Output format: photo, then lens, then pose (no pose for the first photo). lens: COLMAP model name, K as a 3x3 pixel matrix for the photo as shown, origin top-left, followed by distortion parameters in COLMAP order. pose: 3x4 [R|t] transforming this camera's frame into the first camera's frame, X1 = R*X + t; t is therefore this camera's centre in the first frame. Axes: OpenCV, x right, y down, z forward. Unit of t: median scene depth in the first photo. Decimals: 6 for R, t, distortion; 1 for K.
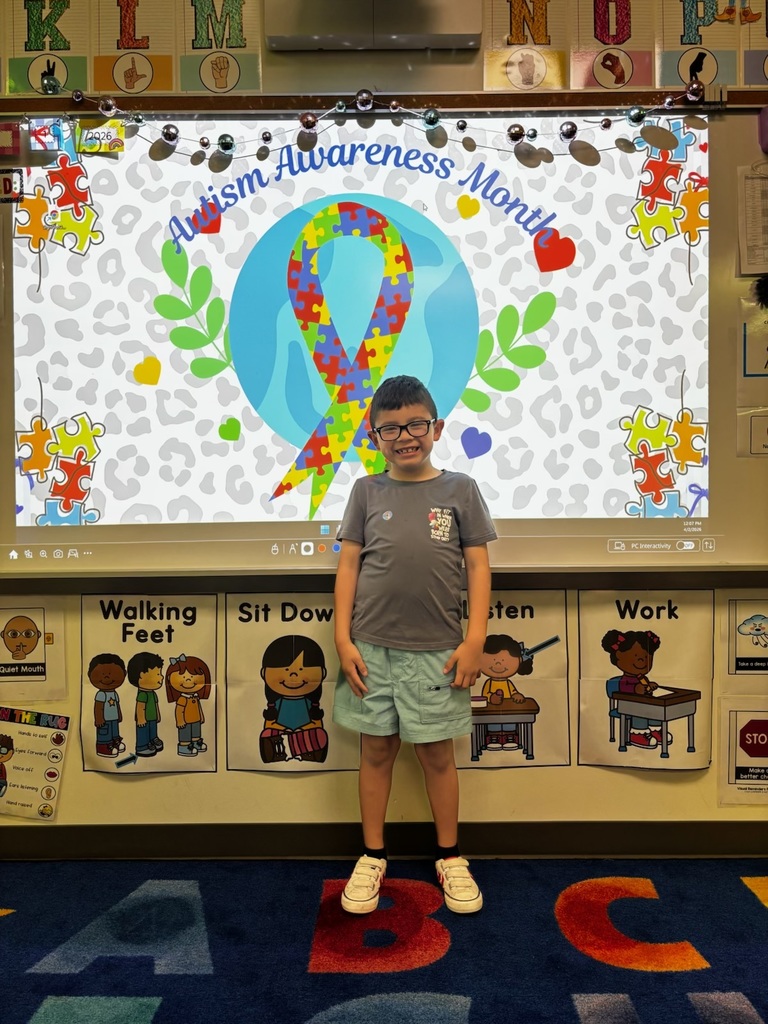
lens RADIAL K [[797.2, 0, 386.8], [0, 797.2, 511.8], [0, 0, 1]] dist [0.054093, -0.047446]
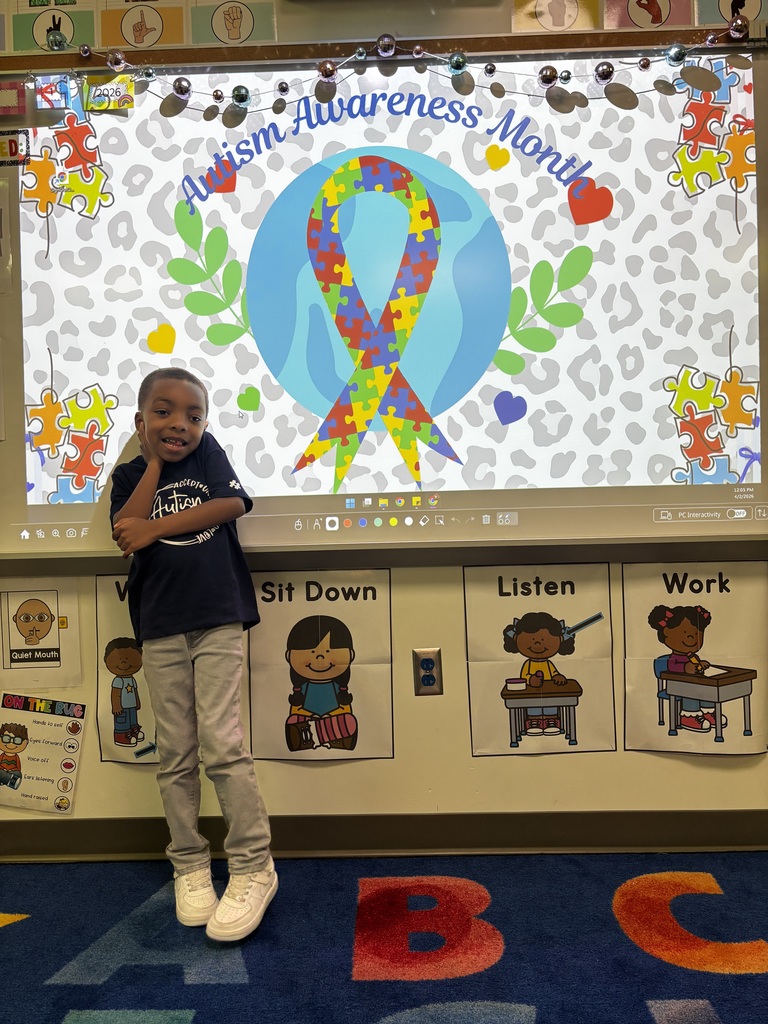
lens RADIAL K [[797.2, 0, 386.6], [0, 797.2, 502.7], [0, 0, 1]] dist [0.054093, -0.047446]
pose [[0.999652, -0.016211, -0.020804, -0.015424], [0.016101, 0.999855, -0.005457, 0.027834], [0.020890, 0.005120, 0.999769, 0.056916]]
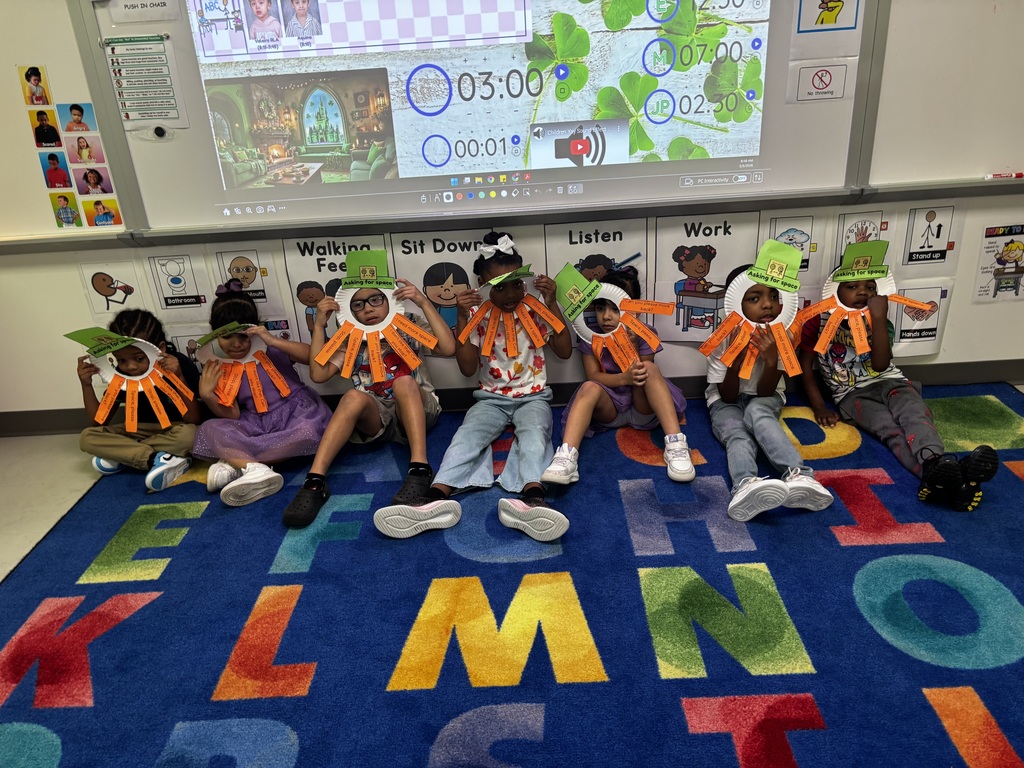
lens RADIAL K [[797.2, 0, 512.8], [0, 797.2, 384.8], [0, 0, 1]] dist [0.054093, -0.047446]
pose [[0.998767, -0.046893, -0.016301, 0.011679], [0.049522, 0.917852, 0.393822, -0.181011], [-0.003505, -0.394144, 0.919042, -0.320262]]
